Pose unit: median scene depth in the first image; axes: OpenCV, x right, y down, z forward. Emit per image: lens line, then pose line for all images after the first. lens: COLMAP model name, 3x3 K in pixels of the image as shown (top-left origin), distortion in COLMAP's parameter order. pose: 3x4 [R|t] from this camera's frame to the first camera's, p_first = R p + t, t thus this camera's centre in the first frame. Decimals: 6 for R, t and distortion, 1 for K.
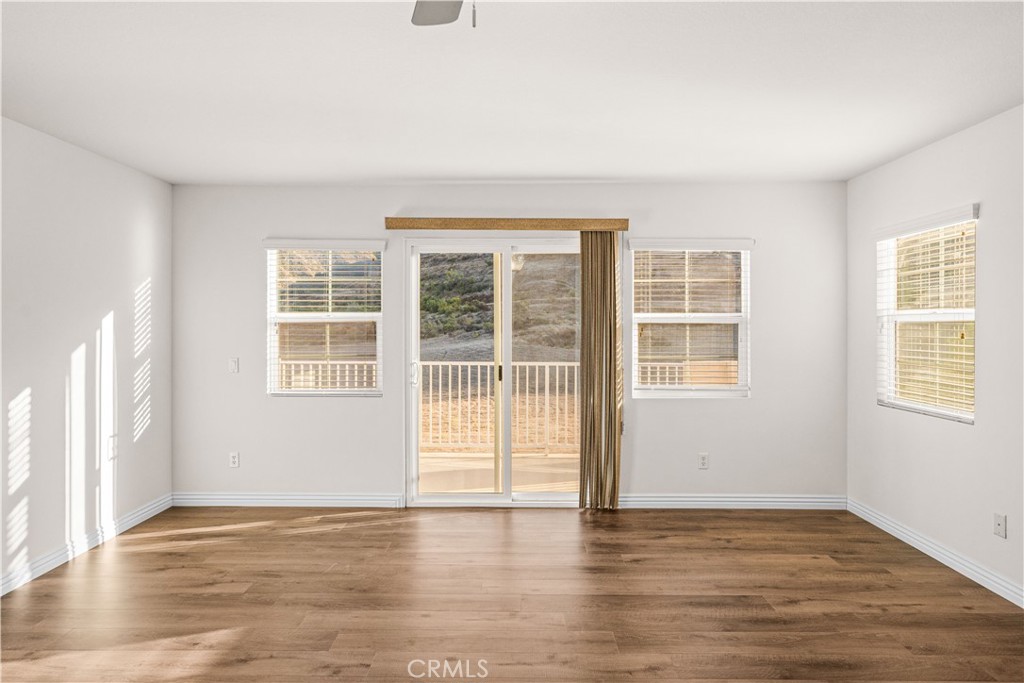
lens RADIAL K [[602.9, 0, 512.5], [0, 602.9, 328.3], [0, 0, 1]] dist [0.003597, 0.001073]
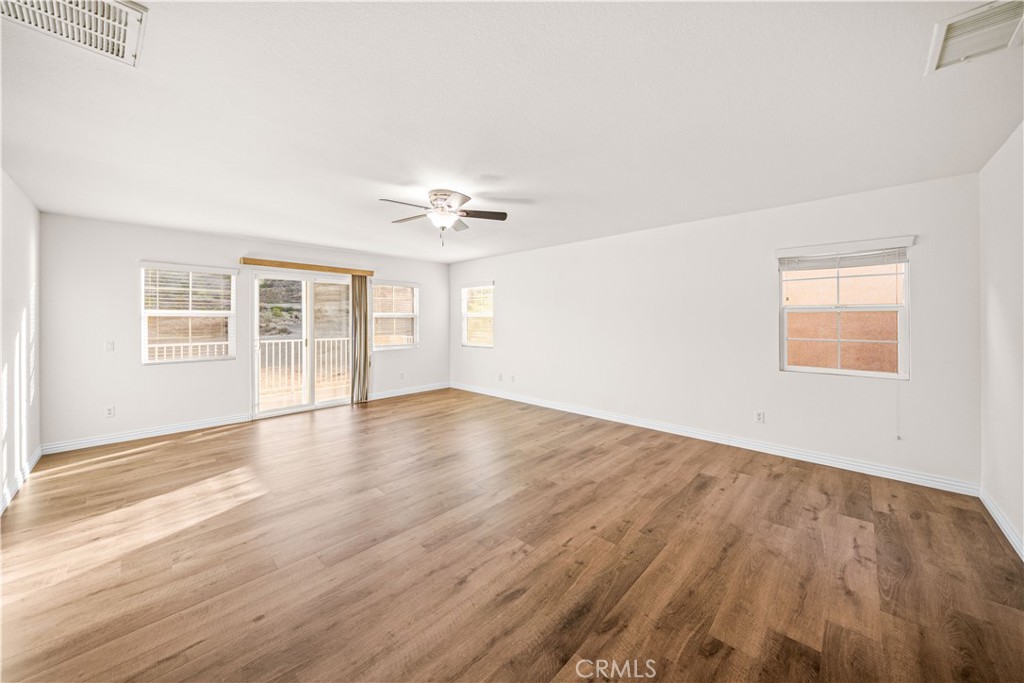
lens RADIAL K [[351.3, 0, 511.6], [0, 351.3, 333.3], [0, 0, 1]] dist [-0.005139, -0.000230]
pose [[0.679855, -0.031195, 0.732682, -0.412859], [0.007386, 0.999335, 0.035695, 0.008201], [-0.733309, -0.018856, 0.679634, -0.270405]]
